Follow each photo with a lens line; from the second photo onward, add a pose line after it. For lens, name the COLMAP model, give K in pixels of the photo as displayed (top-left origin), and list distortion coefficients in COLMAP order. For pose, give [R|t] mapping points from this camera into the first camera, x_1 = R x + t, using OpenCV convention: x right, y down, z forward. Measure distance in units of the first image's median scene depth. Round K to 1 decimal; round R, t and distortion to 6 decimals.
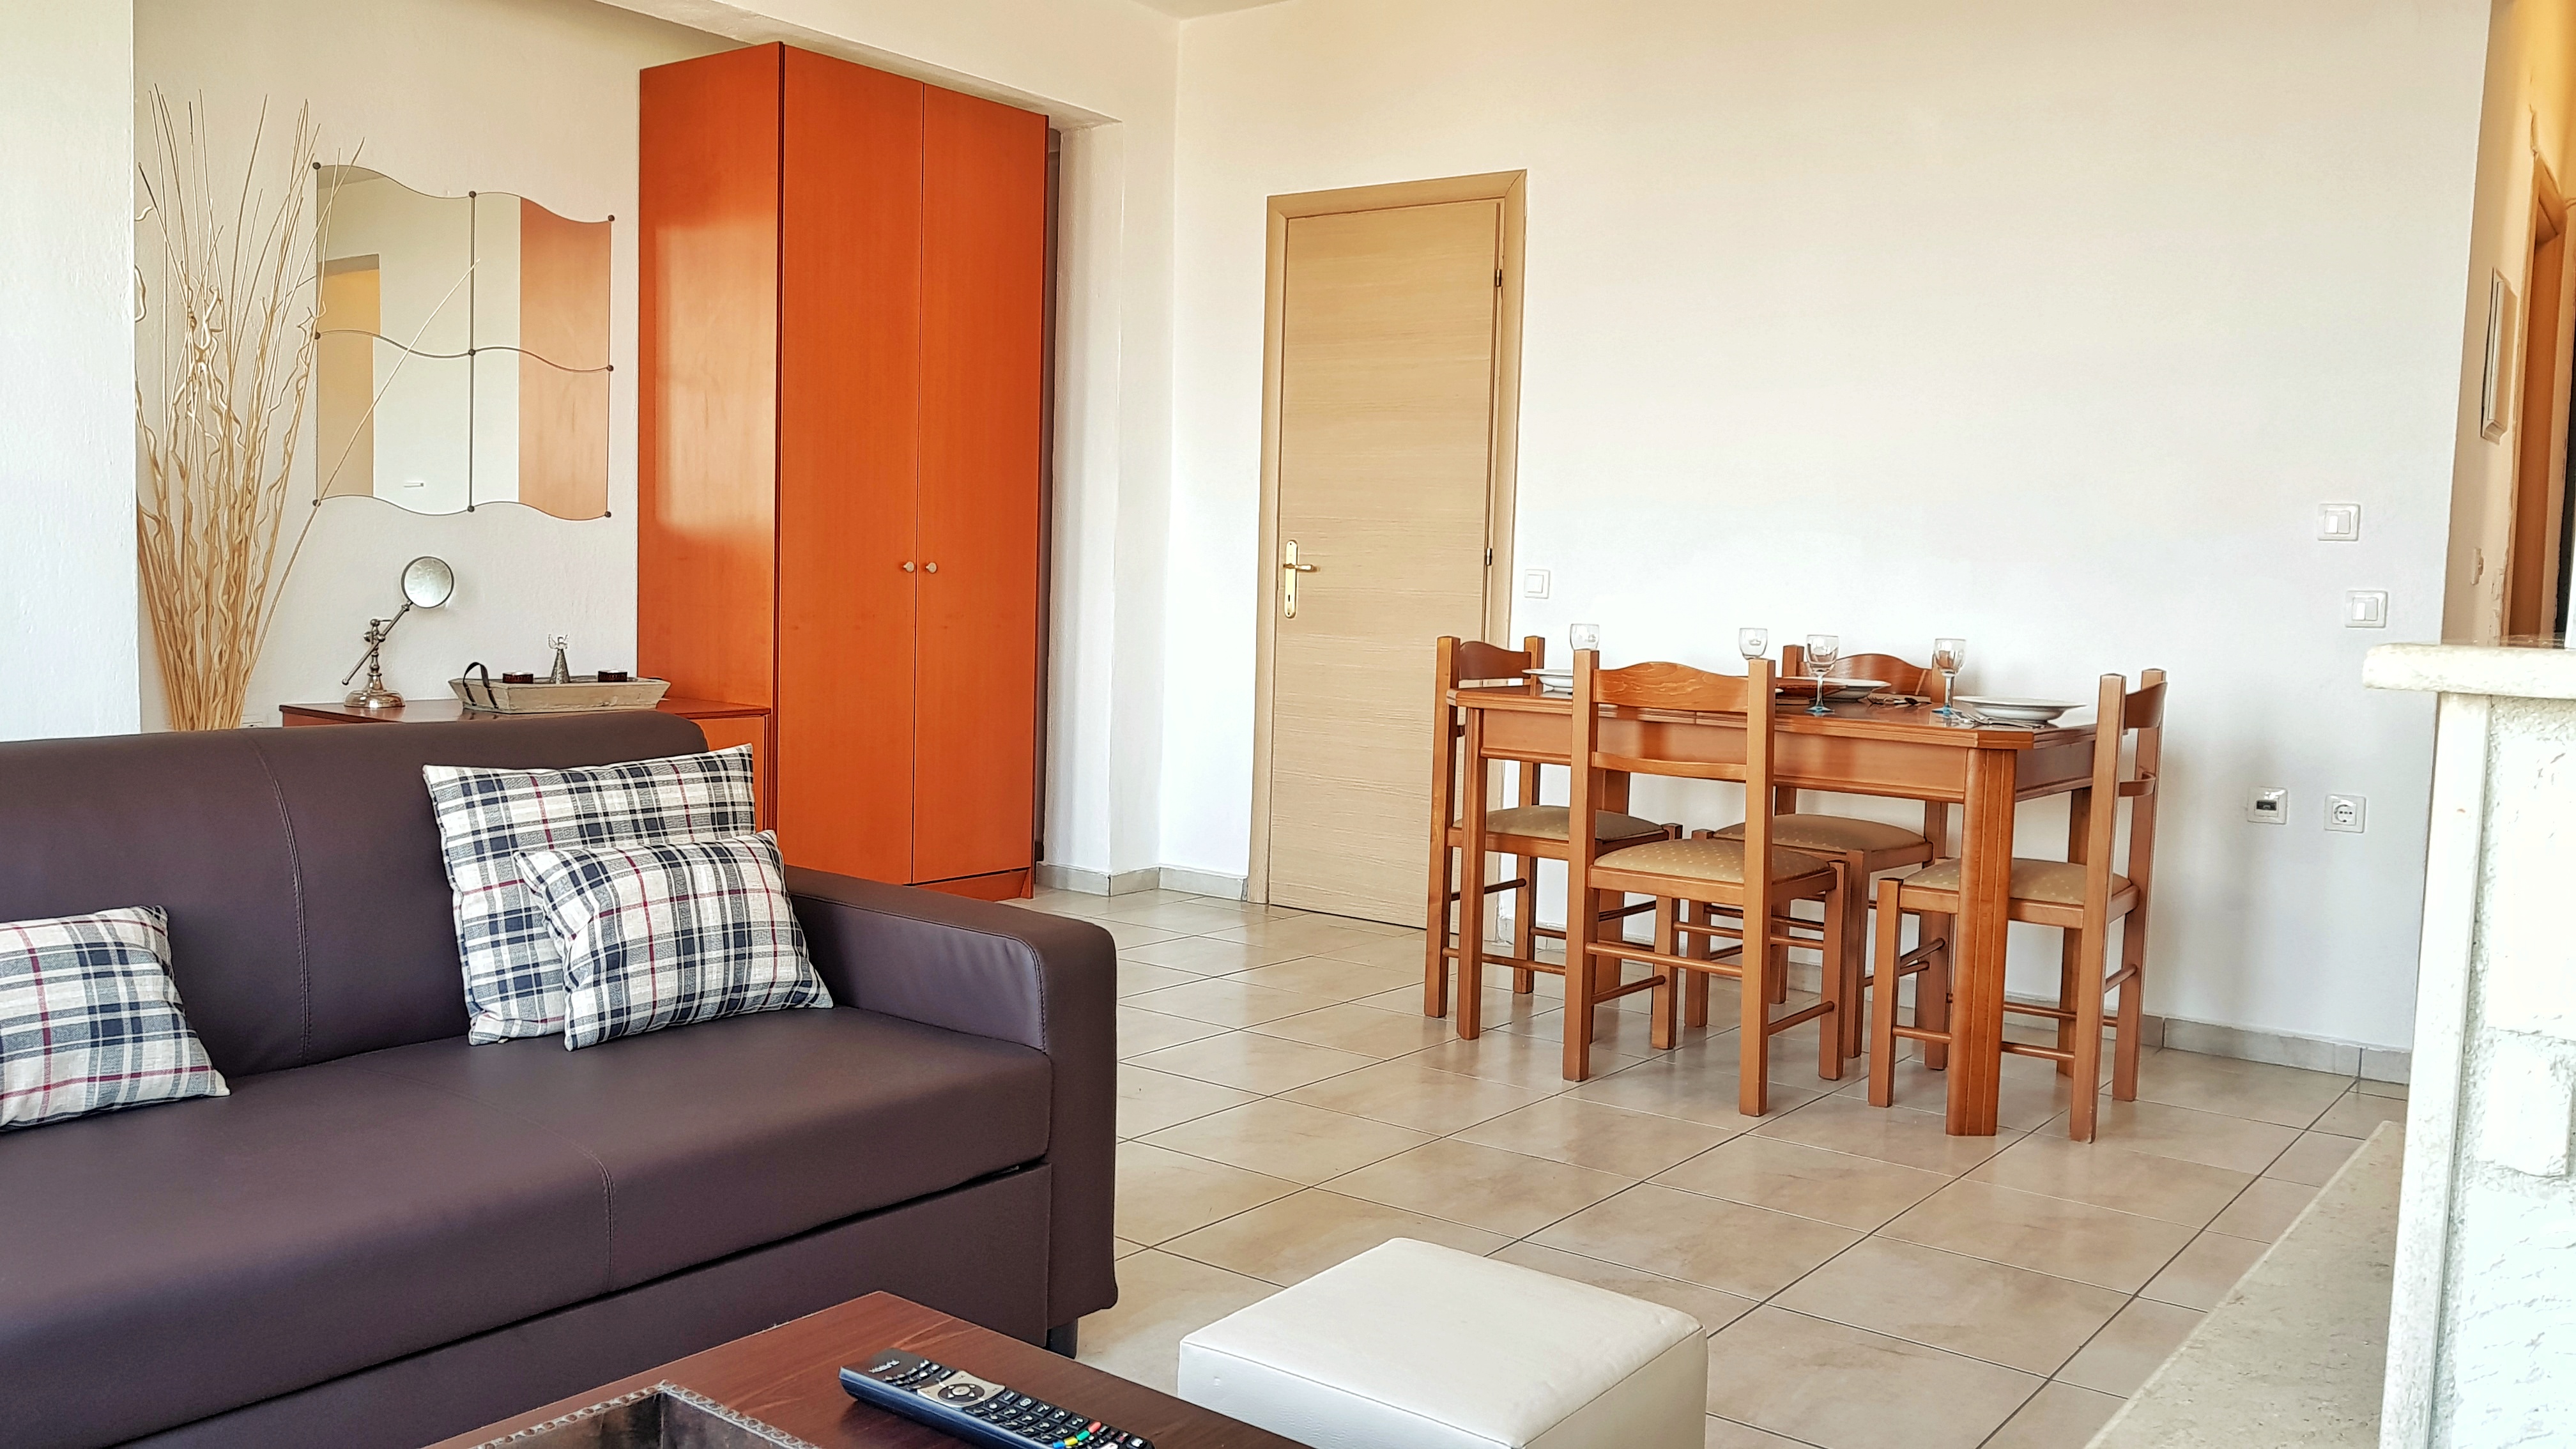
lens RADIAL K [[2026.1, 0, 1288.0], [0, 2026.1, 724.5], [0, 0, 1]] dist [-0.015238, 0.004449]
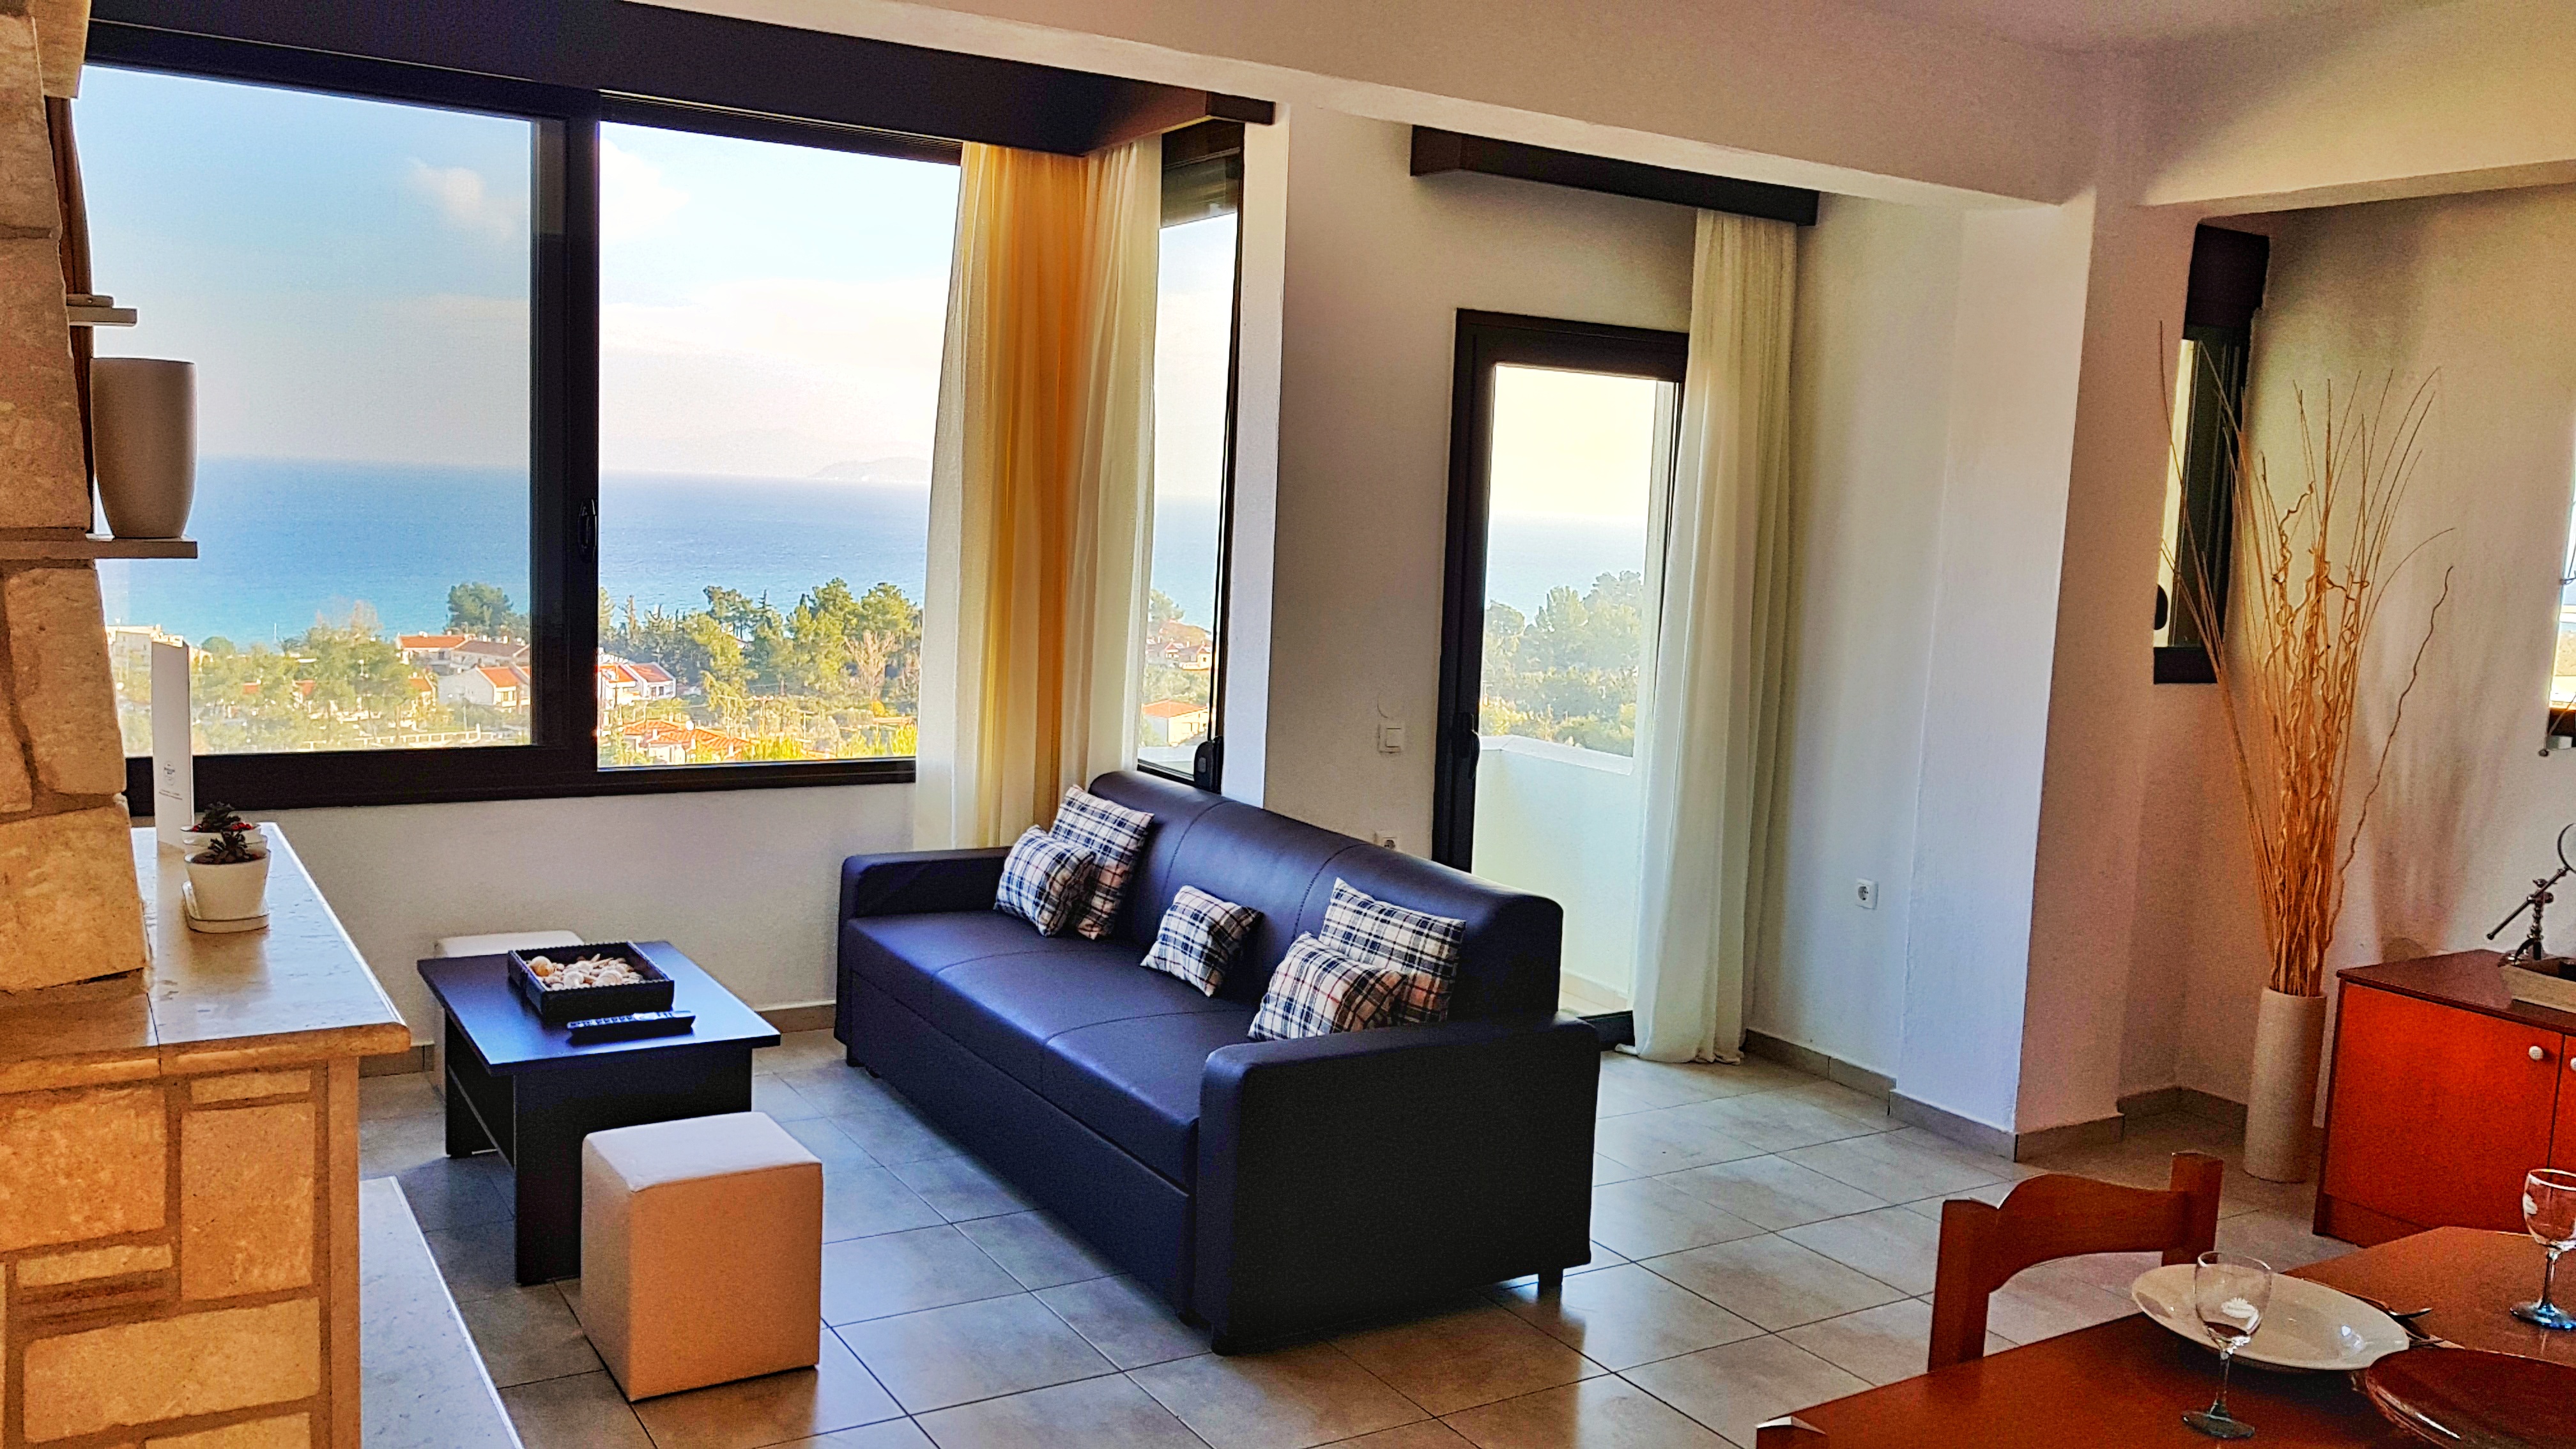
lens RADIAL K [[2026.1, 0, 1288.0], [0, 2026.1, 724.5], [0, 0, 1]] dist [-0.015238, 0.004449]
pose [[-0.349561, 0.061785, -0.934874, 1.230707], [-0.129093, 0.985130, 0.113376, -0.304598], [0.927977, 0.160318, -0.336387, 1.505419]]
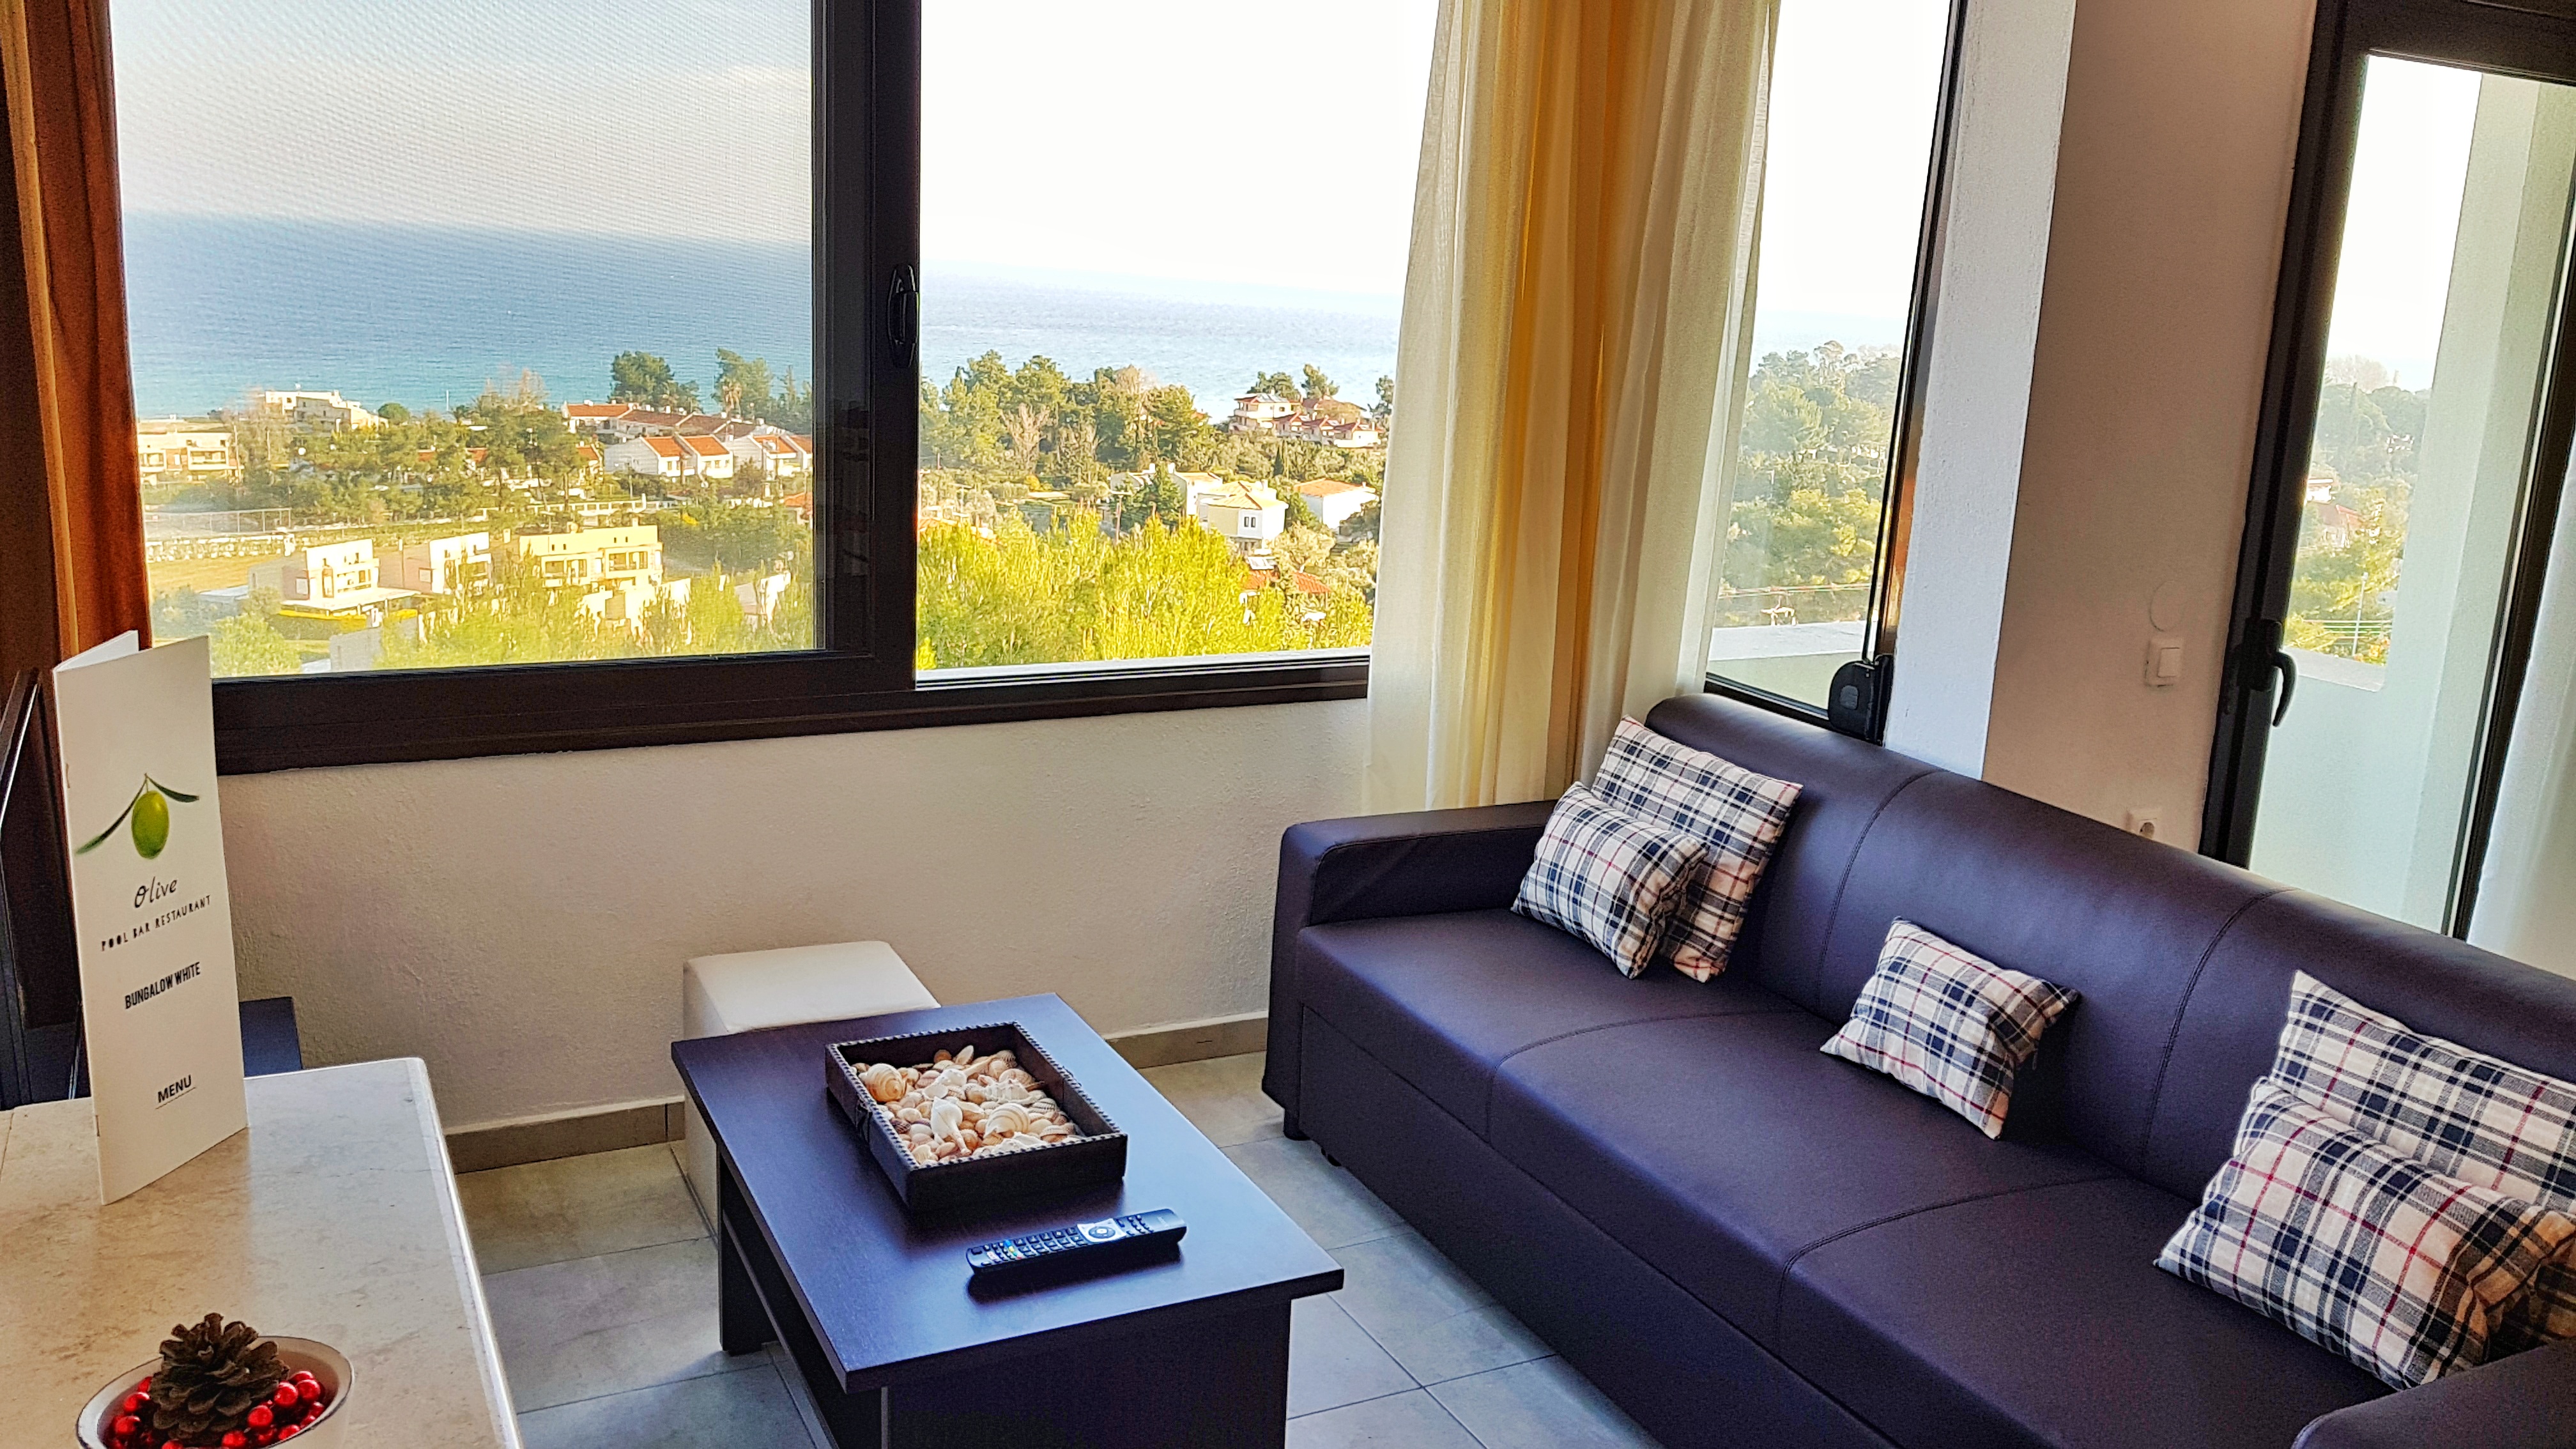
lens RADIAL K [[2026.1, 0, 1288.0], [0, 2026.1, 724.5], [0, 0, 1]] dist [-0.015238, 0.004449]
pose [[-0.418770, 0.154259, -0.894894, 0.632995], [-0.134860, 0.963974, 0.229275, -0.250354], [0.898023, 0.216699, -0.382880, 0.886110]]
